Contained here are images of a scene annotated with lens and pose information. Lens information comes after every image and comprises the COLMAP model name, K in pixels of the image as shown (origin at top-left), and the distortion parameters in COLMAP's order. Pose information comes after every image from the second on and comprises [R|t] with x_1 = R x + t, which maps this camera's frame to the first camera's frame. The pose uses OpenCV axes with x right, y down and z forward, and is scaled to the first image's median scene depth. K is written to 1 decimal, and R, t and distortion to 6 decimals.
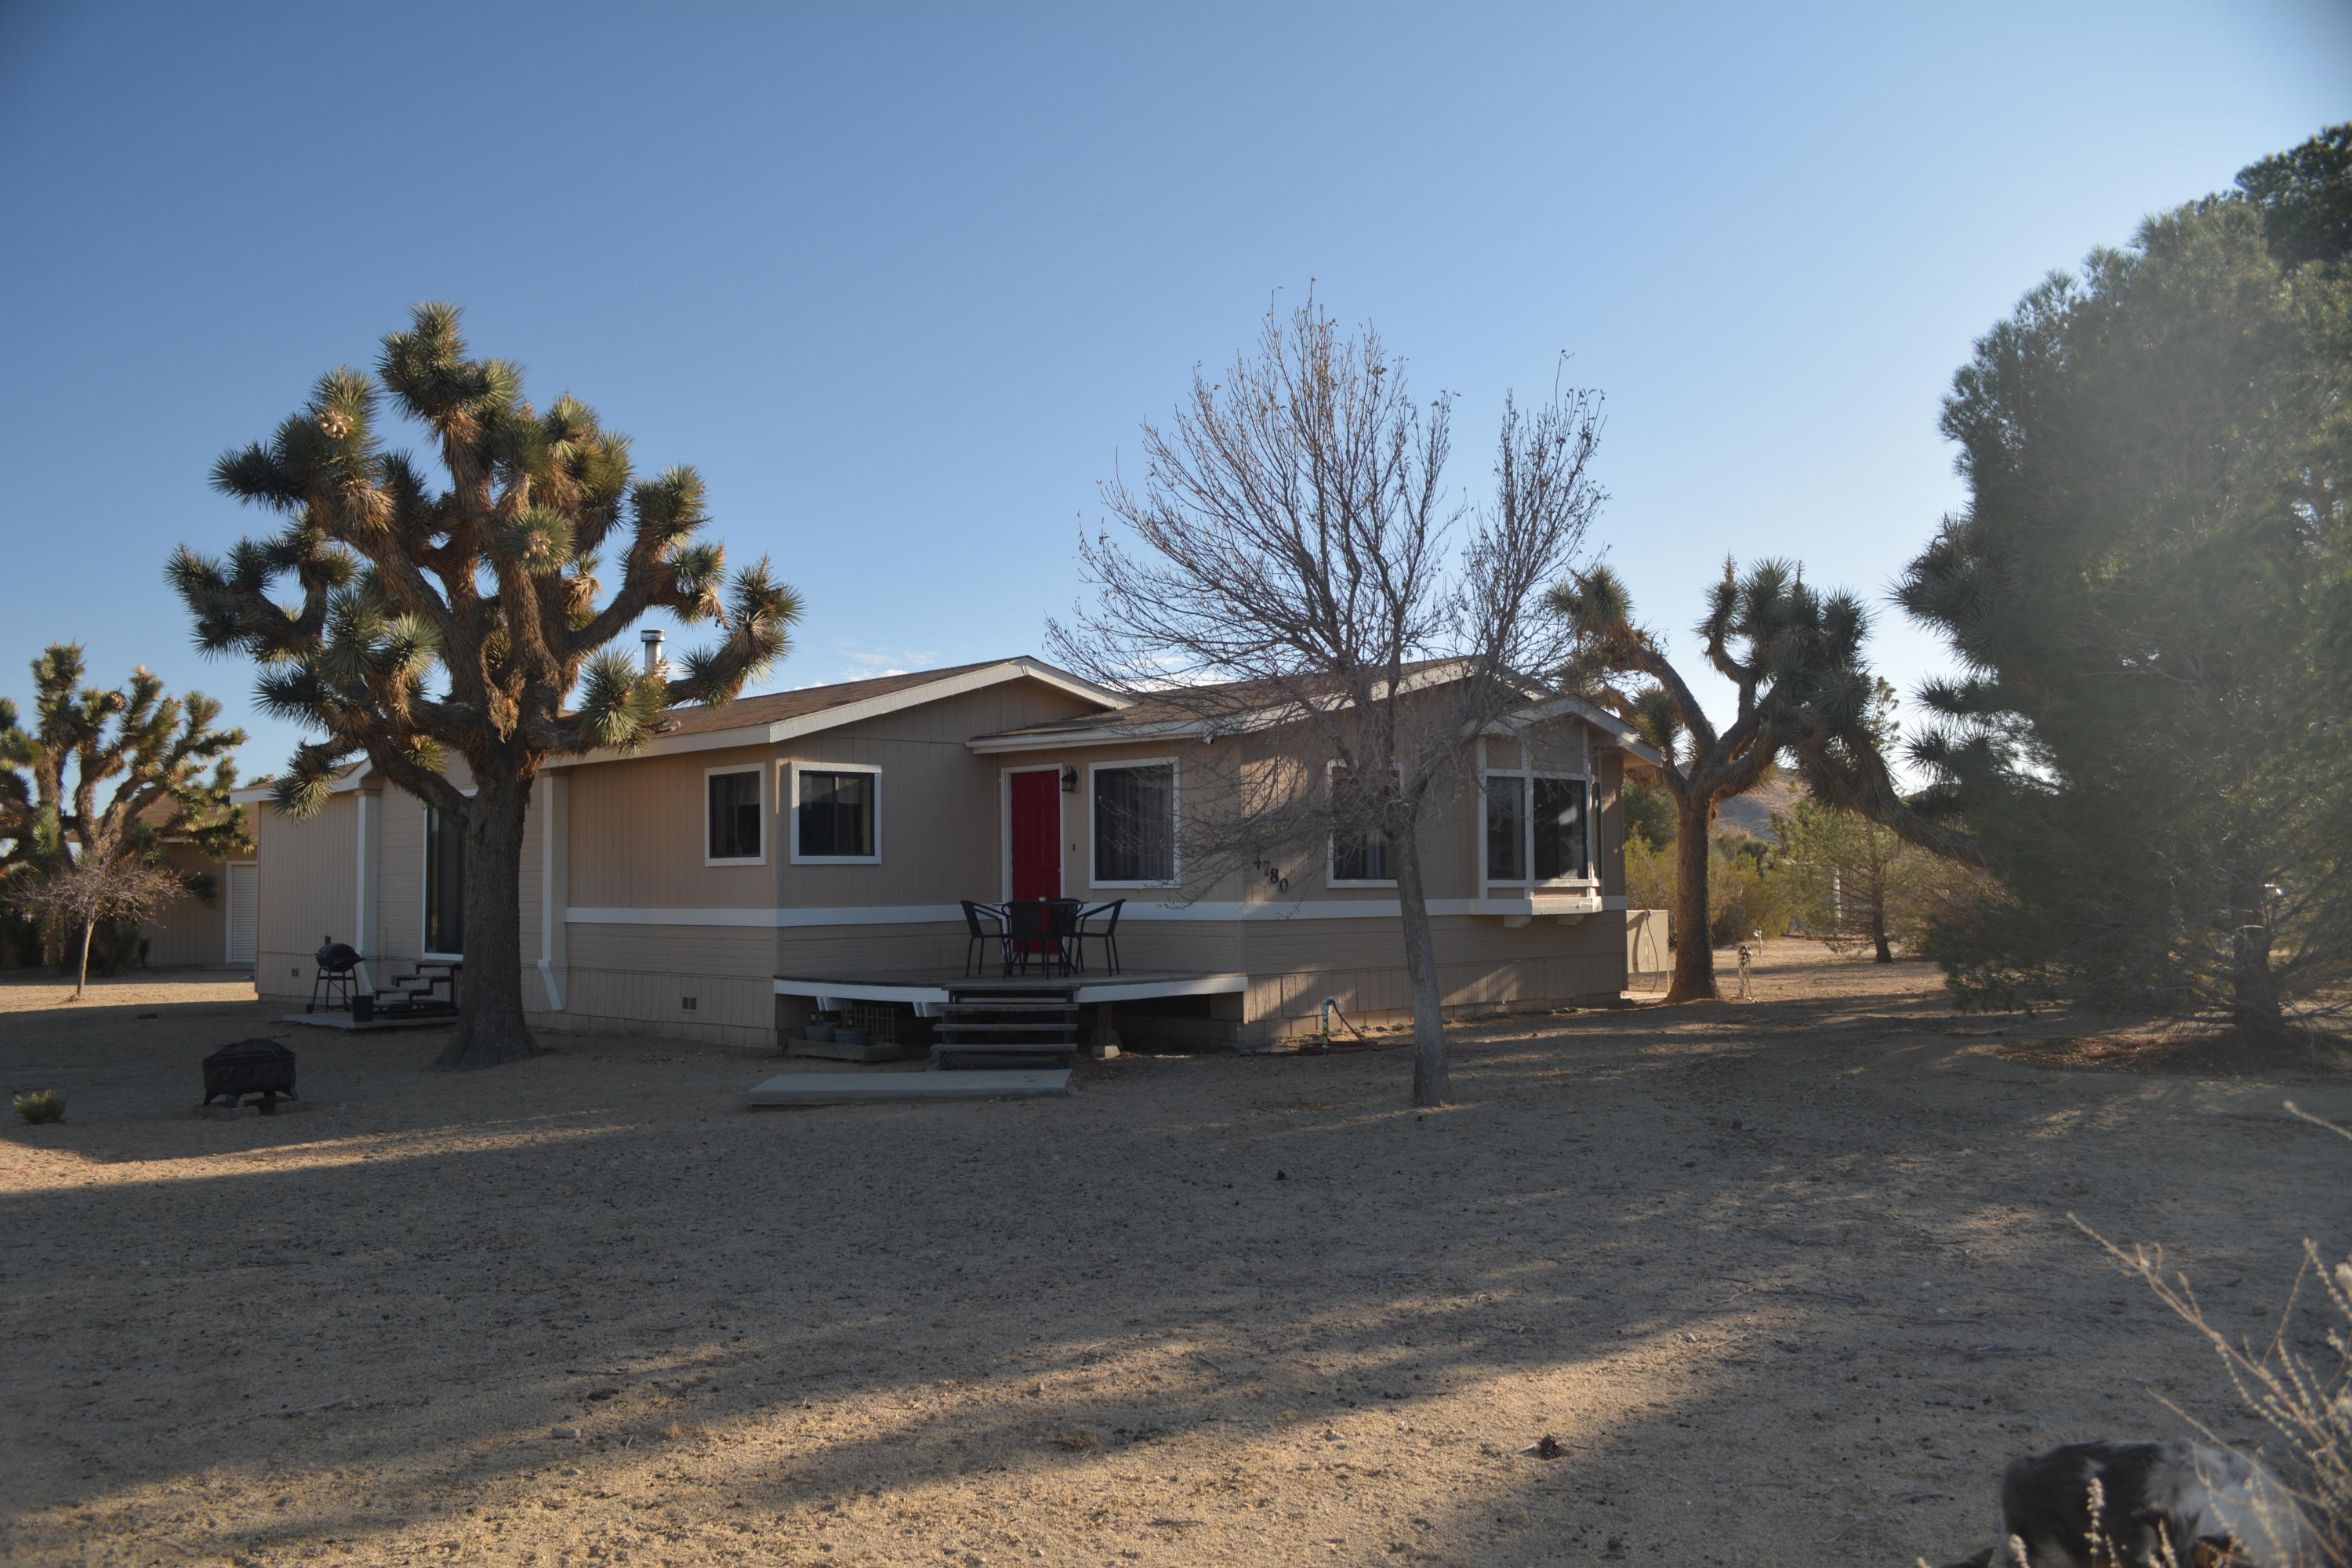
lens RADIAL K [[1869.9, 0, 1177.9], [0, 1869.9, 774.2], [0, 0, 1]] dist [-0.070242, 0.002672]
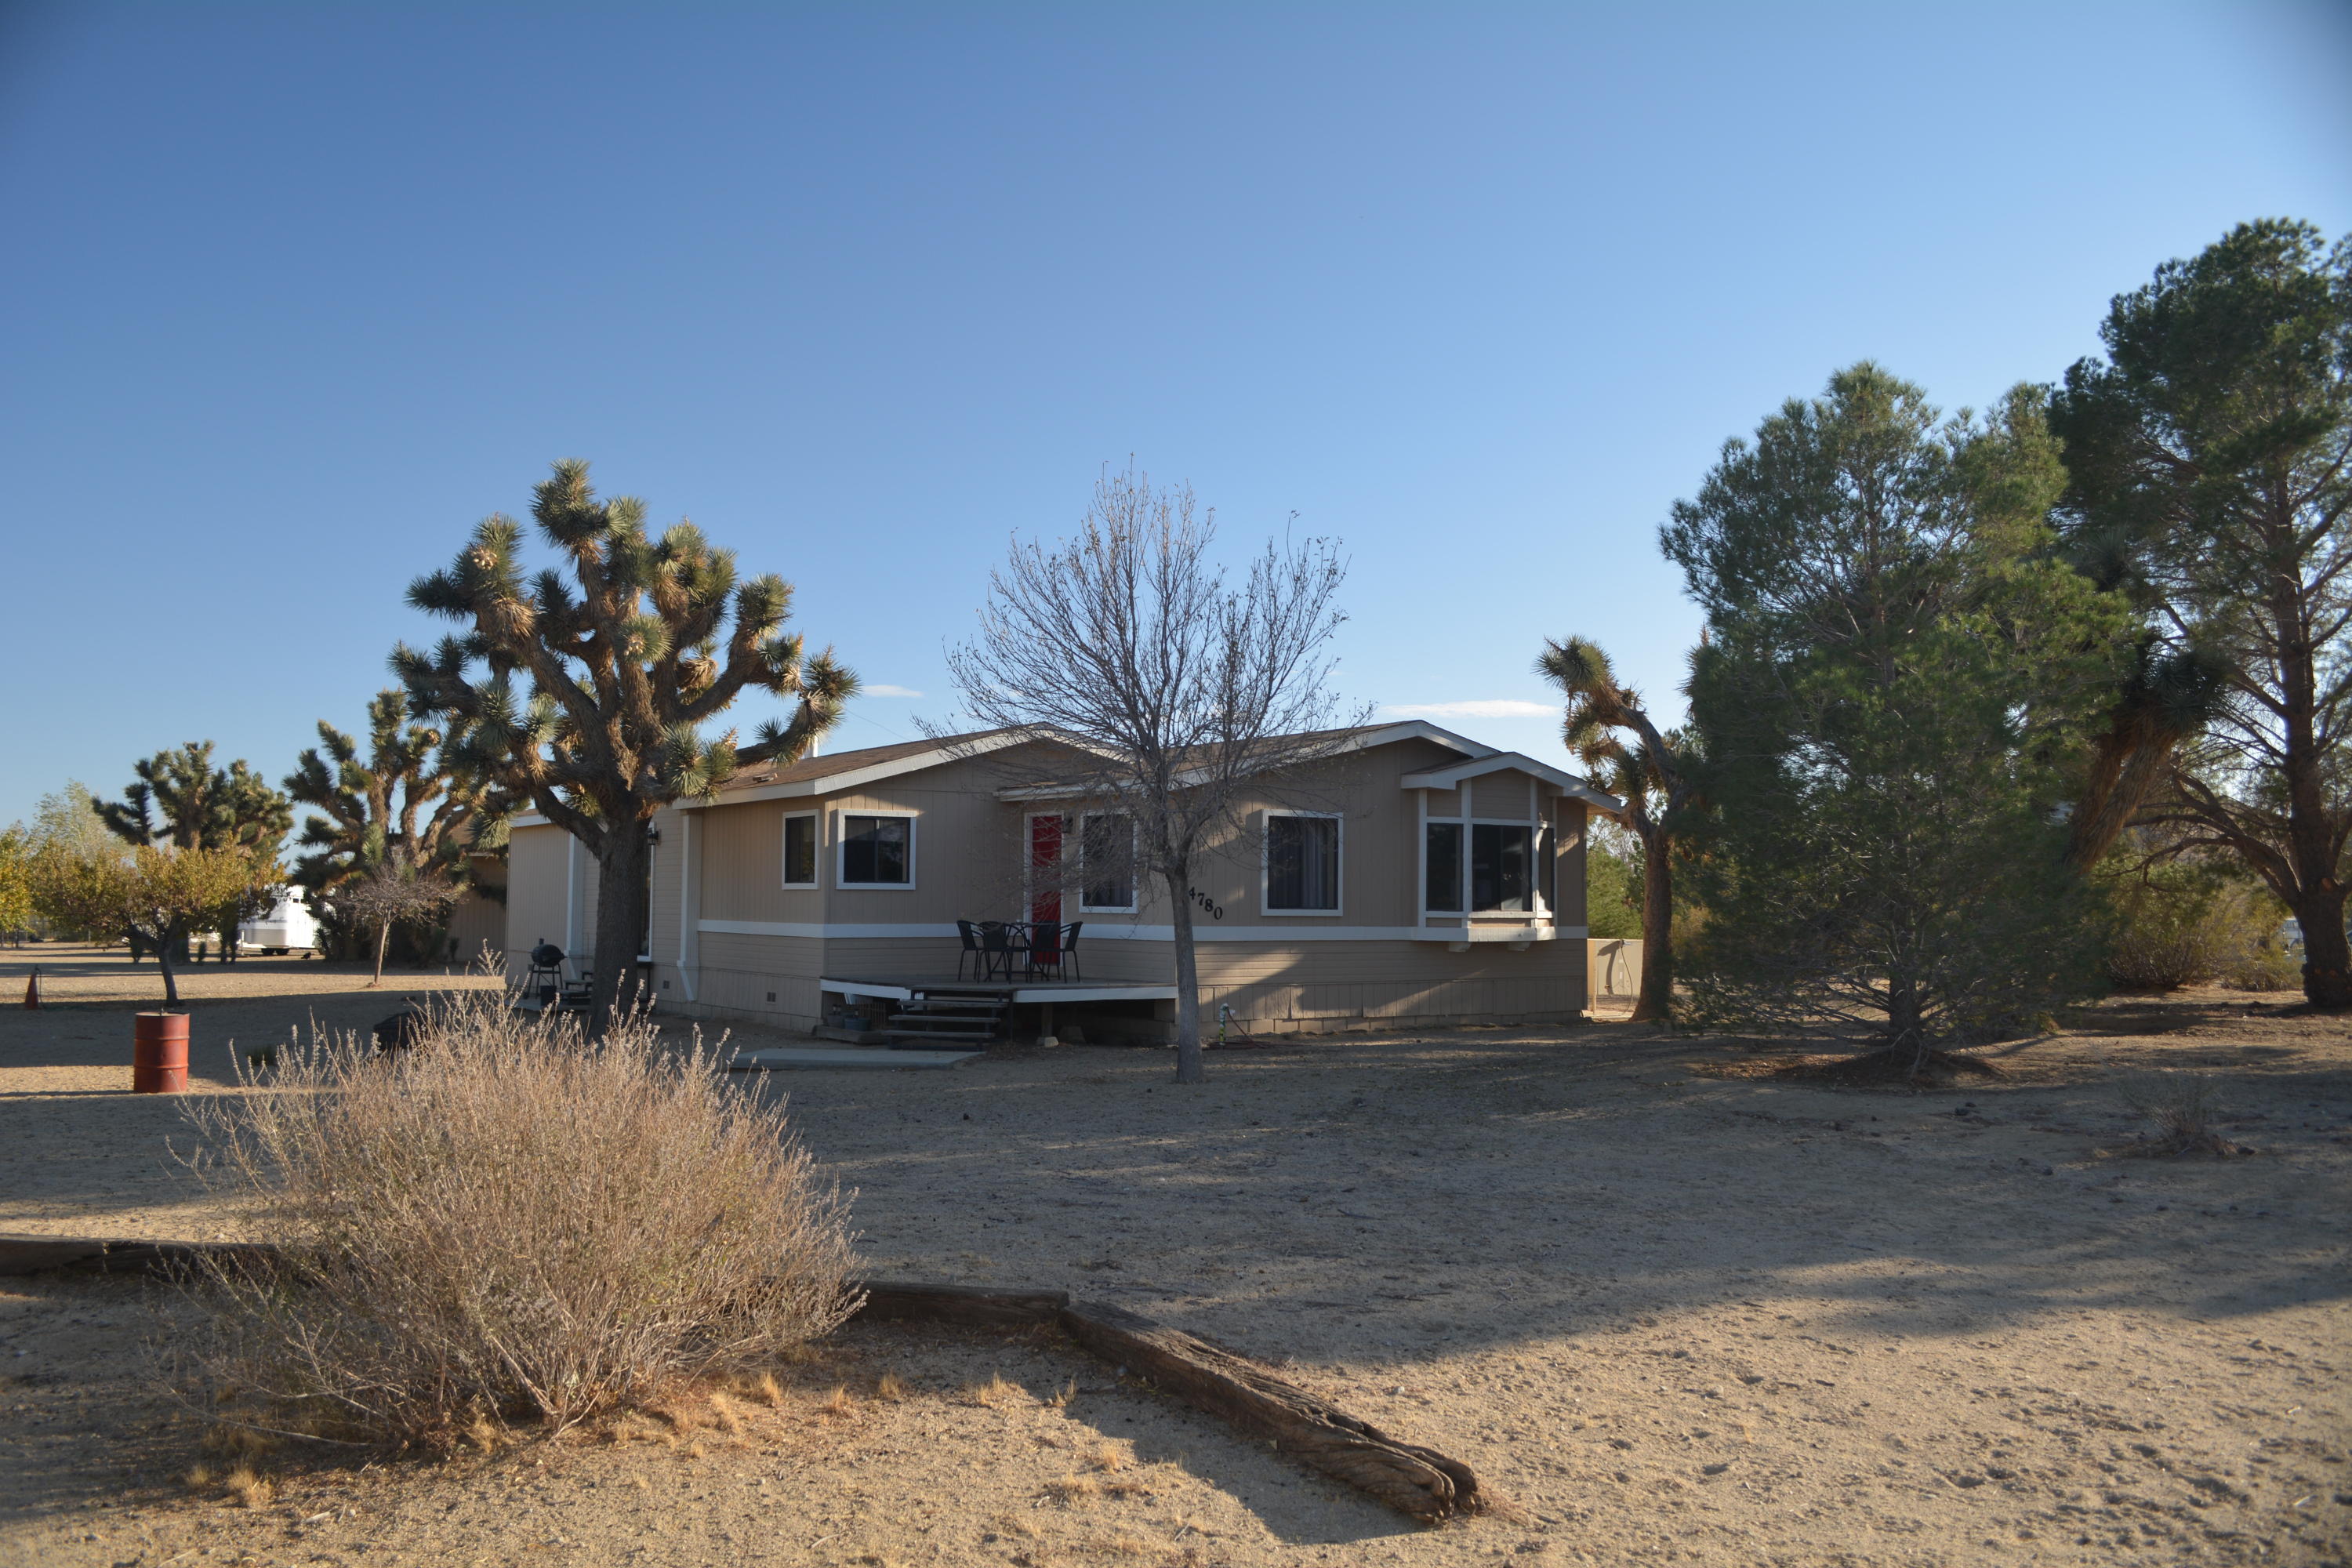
lens RADIAL K [[1869.9, 0, 1177.9], [0, 1869.9, 774.2], [0, 0, 1]] dist [-0.070242, 0.002672]
pose [[0.983523, 0.004947, -0.180714, 0.238817], [-0.006418, 0.999951, -0.007557, -0.021052], [0.180667, 0.008592, 0.983507, -0.201310]]
